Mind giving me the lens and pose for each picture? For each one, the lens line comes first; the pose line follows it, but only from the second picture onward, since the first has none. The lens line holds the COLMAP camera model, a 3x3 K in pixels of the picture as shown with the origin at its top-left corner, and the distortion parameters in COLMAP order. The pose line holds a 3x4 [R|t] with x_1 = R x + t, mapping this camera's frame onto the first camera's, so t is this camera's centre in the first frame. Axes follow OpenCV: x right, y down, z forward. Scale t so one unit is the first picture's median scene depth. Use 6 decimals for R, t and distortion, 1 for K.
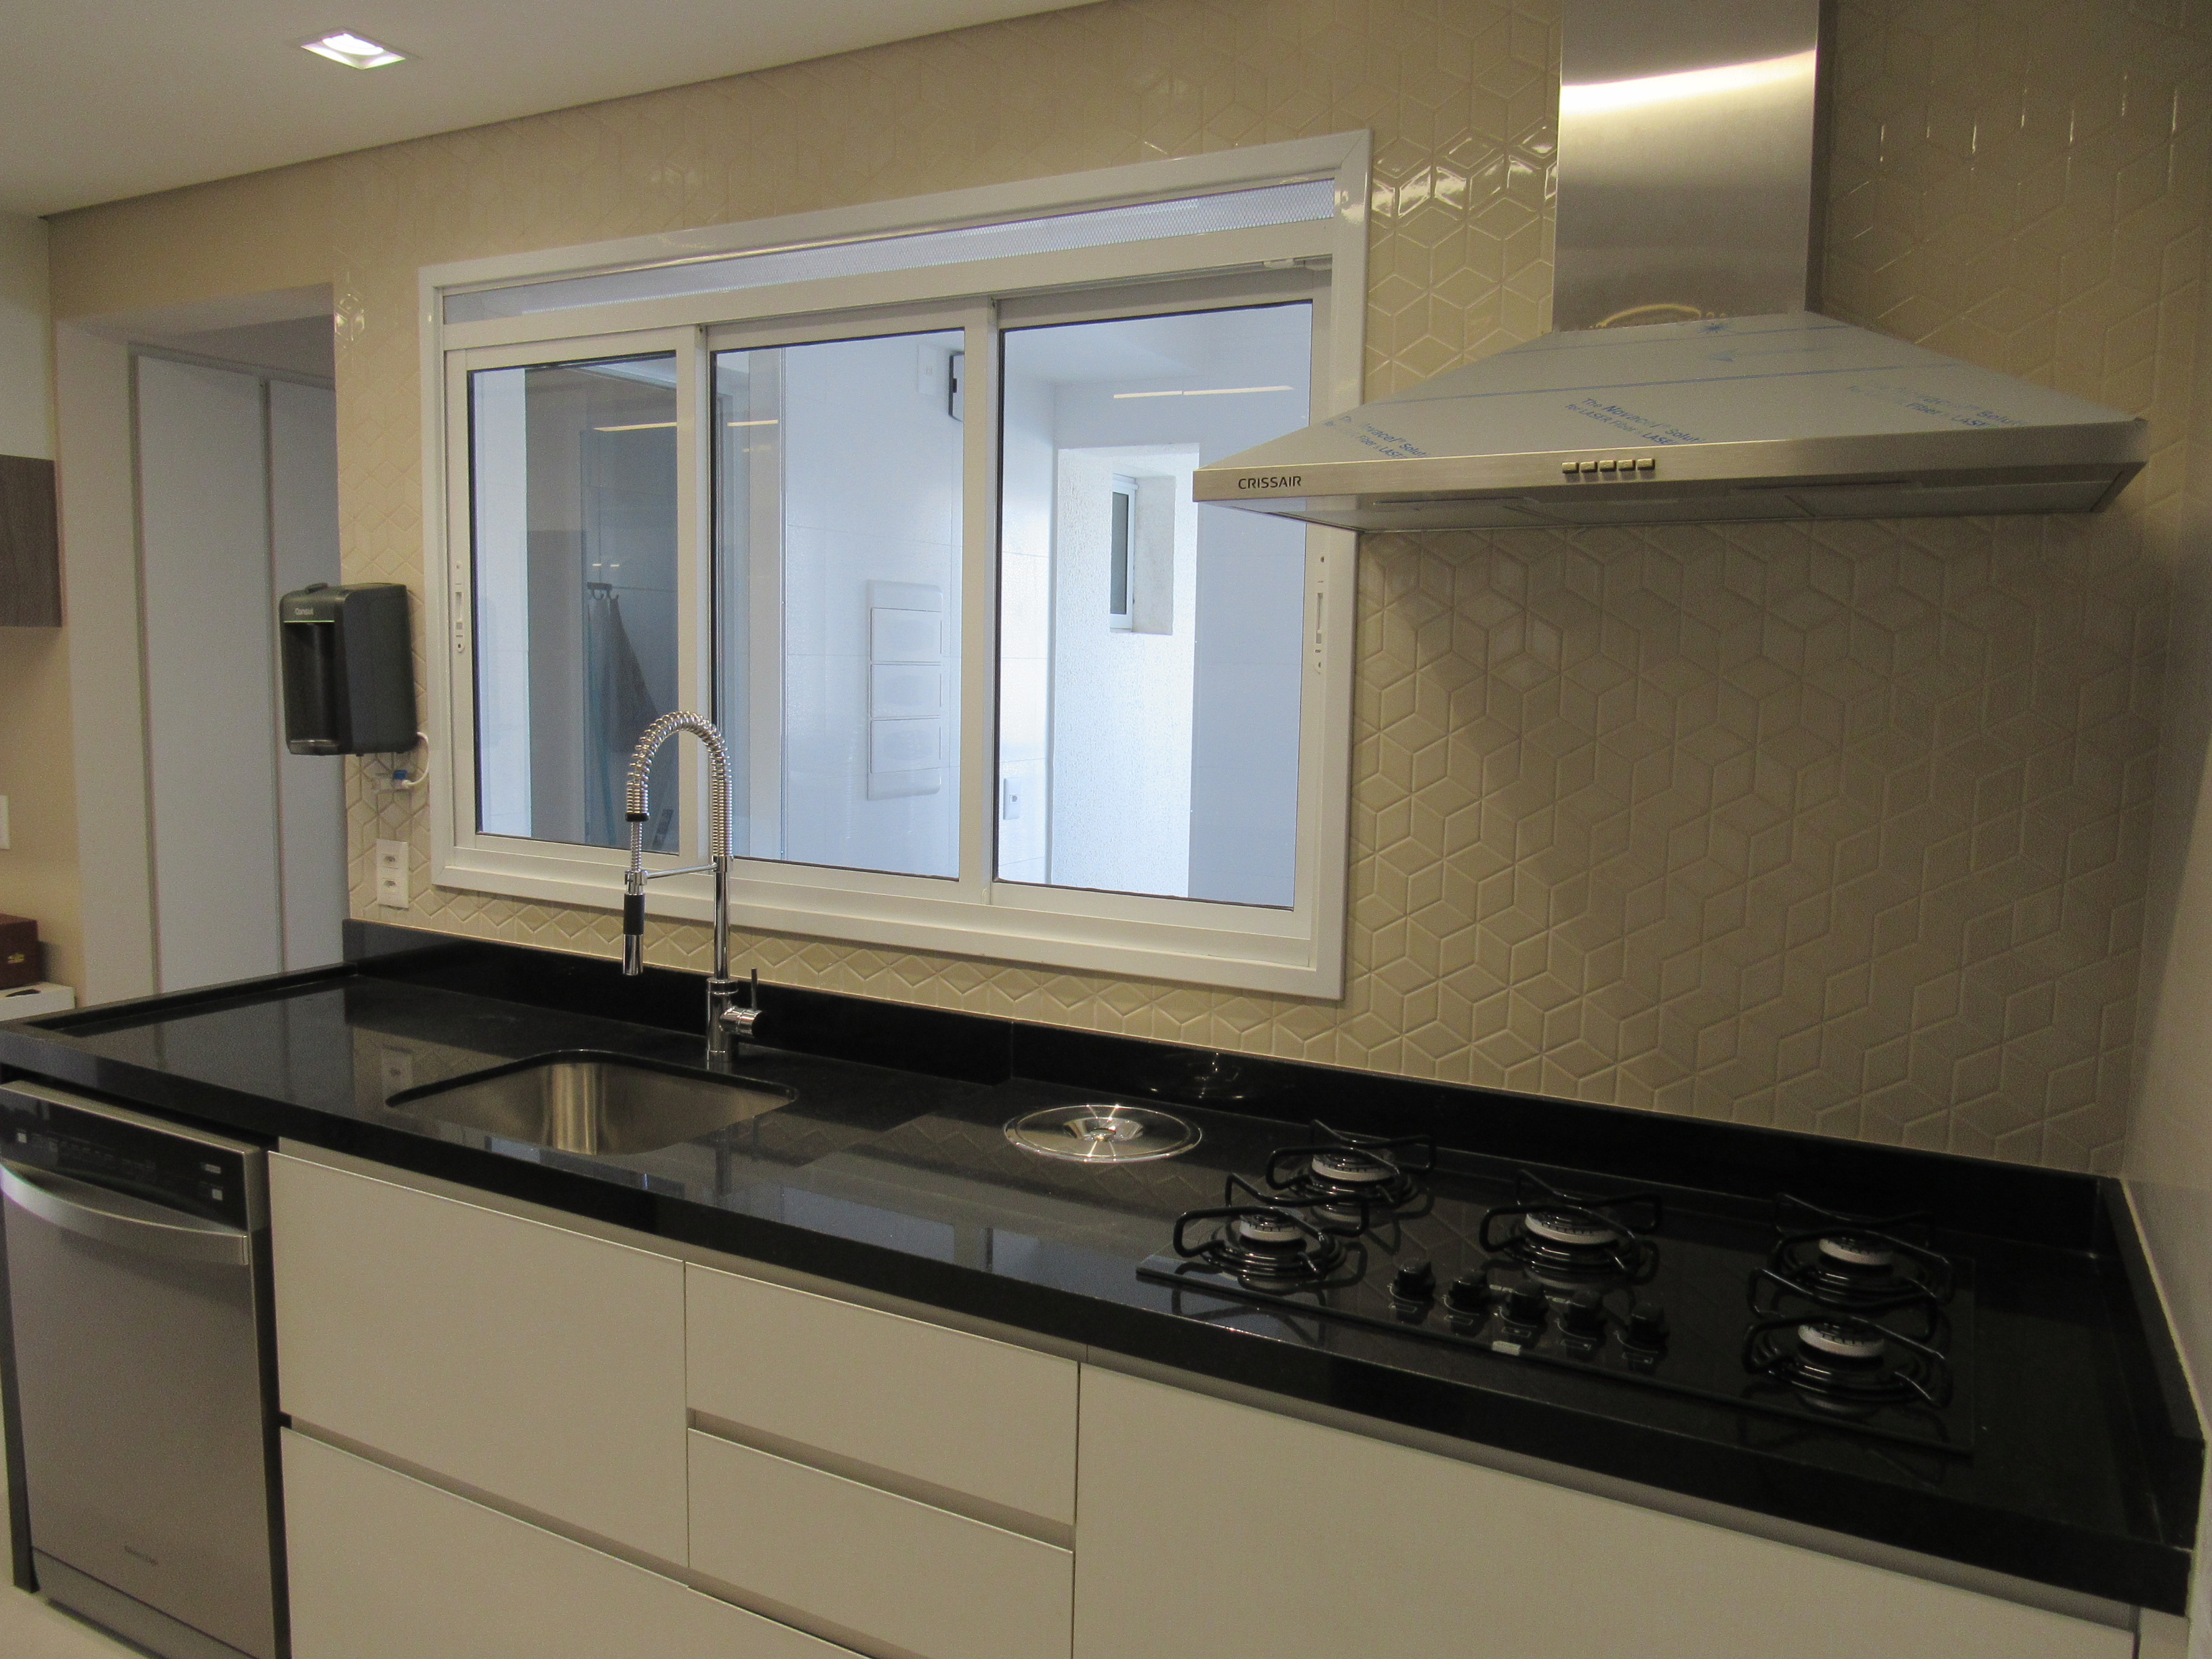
lens RADIAL K [[1589.4, 0, 1106.0], [0, 1589.4, 829.5], [0, 0, 1]] dist [-0.049028, -0.002453]
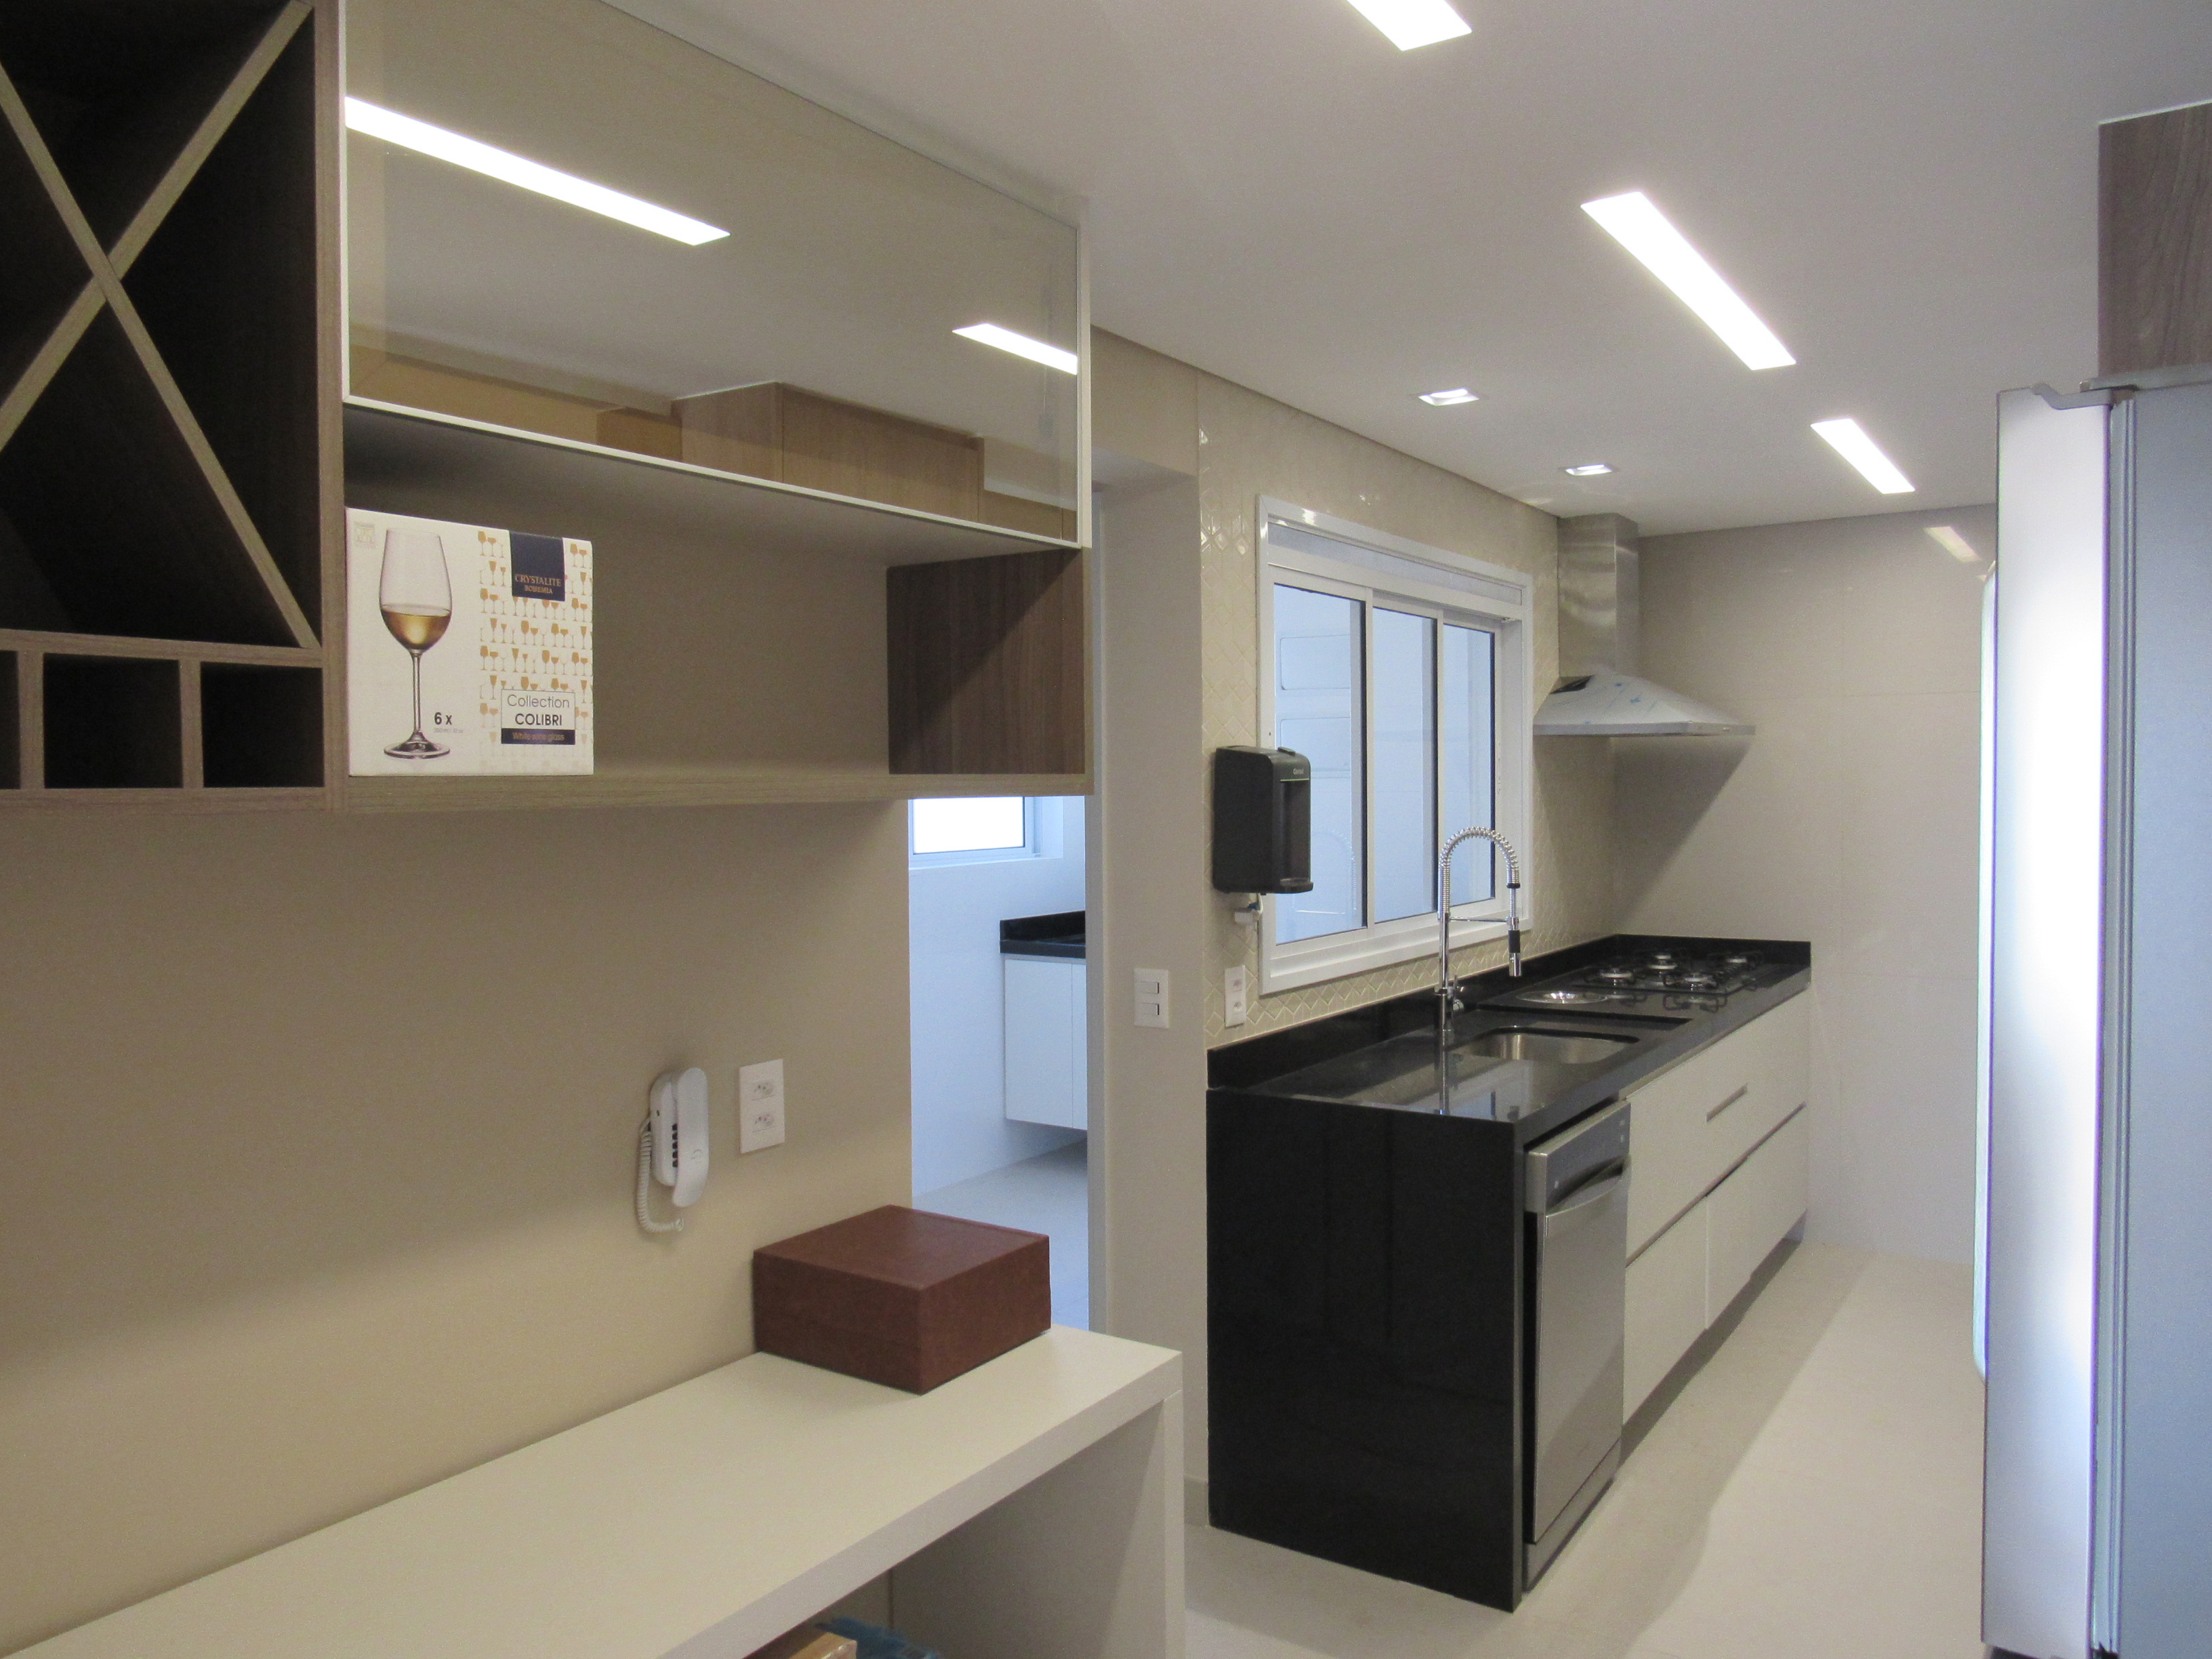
lens RADIAL K [[1589.4, 0, 1106.0], [0, 1589.4, 829.5], [0, 0, 1]] dist [-0.049028, -0.002453]
pose [[0.097259, -0.040492, 0.994435, -1.709054], [0.143395, 0.989317, 0.026259, -0.144306], [-0.984875, 0.140043, 0.102026, 1.021354]]
